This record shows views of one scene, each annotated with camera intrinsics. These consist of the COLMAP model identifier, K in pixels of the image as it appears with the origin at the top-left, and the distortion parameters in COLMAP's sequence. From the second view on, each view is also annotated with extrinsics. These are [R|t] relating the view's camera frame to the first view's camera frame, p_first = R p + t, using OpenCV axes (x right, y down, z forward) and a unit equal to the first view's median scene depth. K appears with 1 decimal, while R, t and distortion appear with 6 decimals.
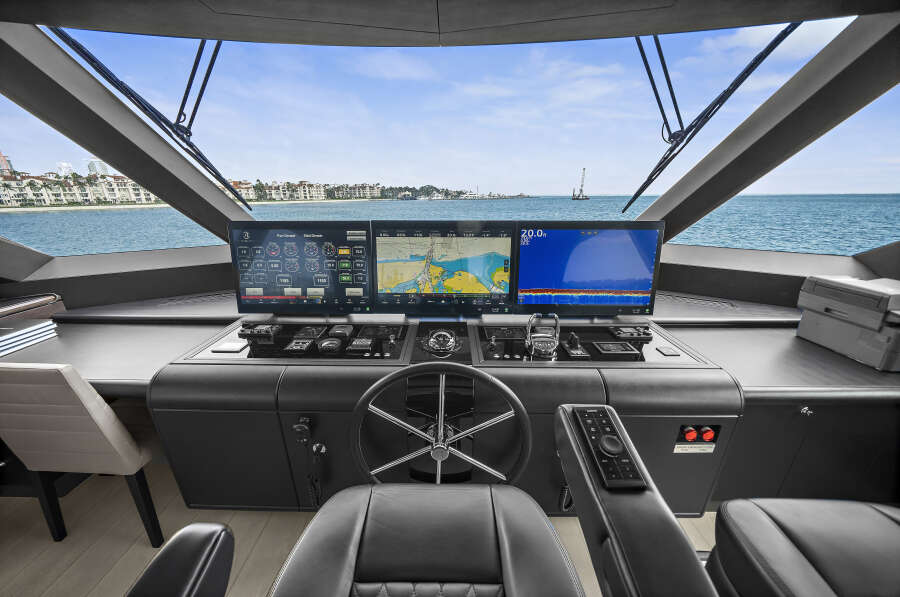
lens RADIAL K [[317.8, 0, 447.4], [0, 317.8, 295.2], [0, 0, 1]] dist [0.000532, -0.000860]
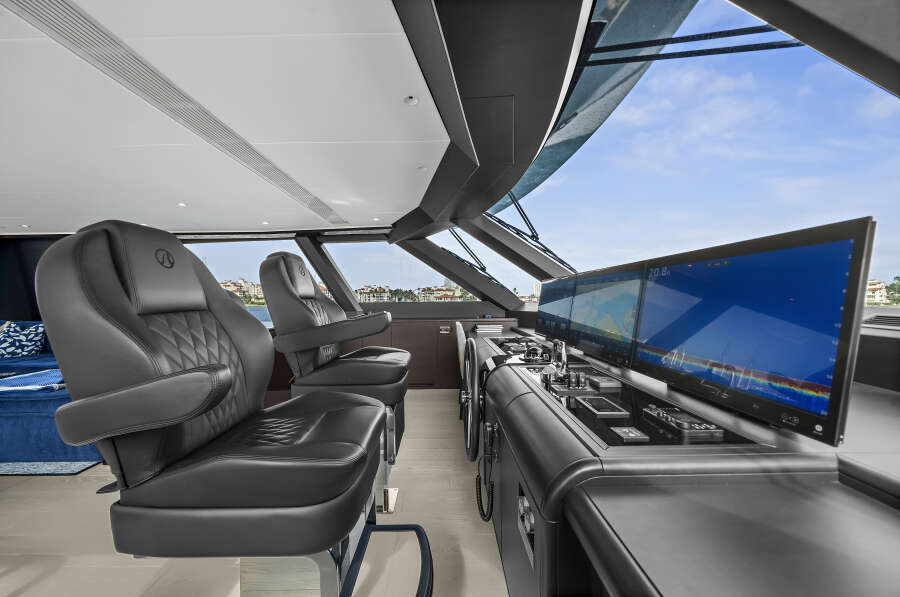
lens RADIAL K [[317.8, 0, 445.9], [0, 317.8, 298.5], [0, 0, 1]] dist [0.000532, -0.000860]
pose [[0.037543, 0.003695, -0.999288, 1.027890], [-0.313641, 0.949505, -0.008272, 0.044148], [0.948799, 0.313729, 0.036806, 0.465967]]
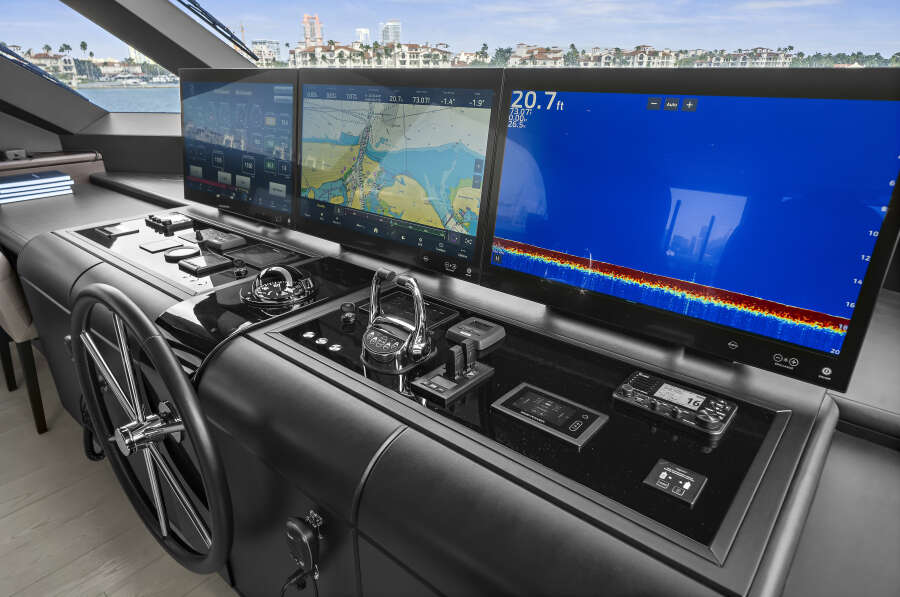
lens RADIAL K [[549.2, 0, 447.5], [0, 549.2, 300.1], [0, 0, 1]] dist [-0.001170, 0.003002]
pose [[0.783913, 0.246923, -0.569658, 0.627764], [-0.202791, 0.969022, 0.140969, -0.019870], [0.586819, 0.005014, 0.809702, 0.343235]]
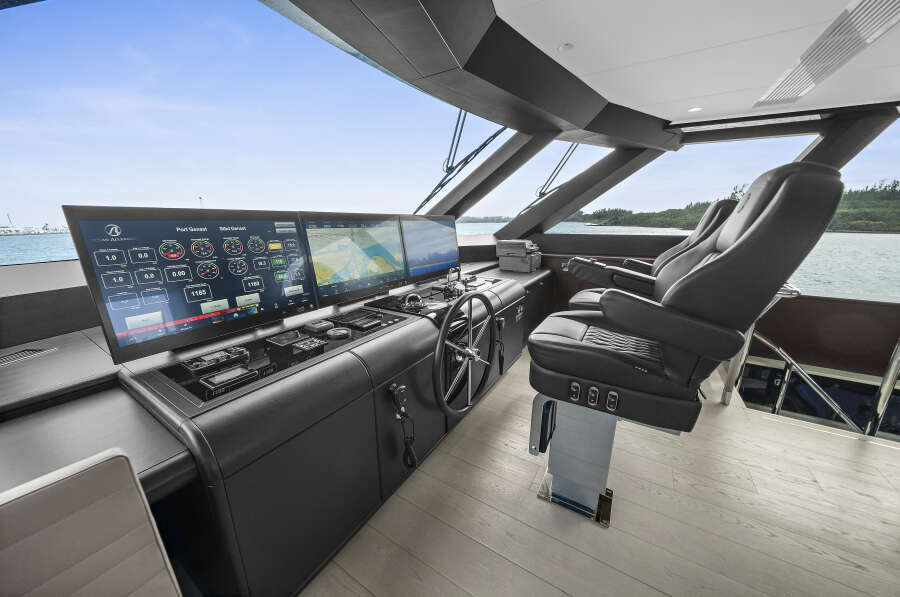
lens RADIAL K [[317.8, 0, 443.6], [0, 317.8, 299.4], [0, 0, 1]] dist [0.000532, -0.000860]
pose [[0.507913, -0.201657, 0.837471, -0.845951], [0.277200, 0.958761, 0.062745, 0.075459], [-0.815588, 0.200278, 0.542867, 0.182633]]
